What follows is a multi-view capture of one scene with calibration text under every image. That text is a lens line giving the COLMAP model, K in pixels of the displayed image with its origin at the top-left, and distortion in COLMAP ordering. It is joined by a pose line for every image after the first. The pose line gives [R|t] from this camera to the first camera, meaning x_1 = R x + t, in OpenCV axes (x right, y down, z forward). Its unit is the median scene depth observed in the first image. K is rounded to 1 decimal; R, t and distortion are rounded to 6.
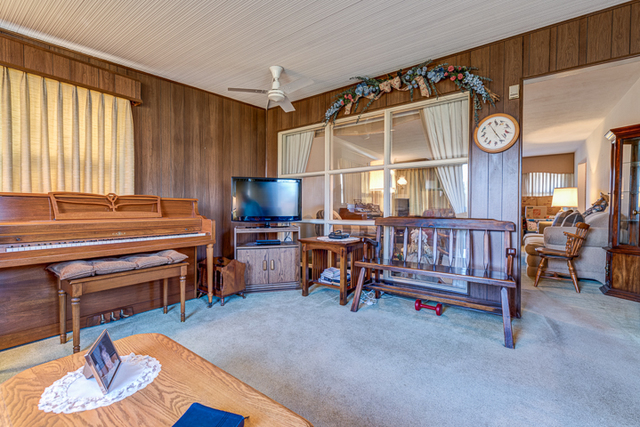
lens RADIAL K [[276.6, 0, 316.0], [0, 276.6, 211.2], [0, 0, 1]] dist [-0.001600, 0.000051]
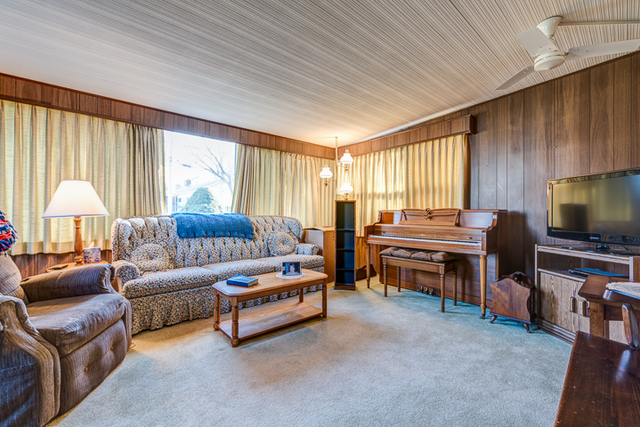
lens RADIAL K [[276.6, 0, 322.1], [0, 276.6, 213.9], [0, 0, 1]] dist [-0.001600, 0.000051]
pose [[-0.208109, -0.003207, -0.978100, 0.755659], [-0.017424, 0.999848, 0.000430, -0.022621], [0.977950, 0.017132, -0.208133, 0.671862]]
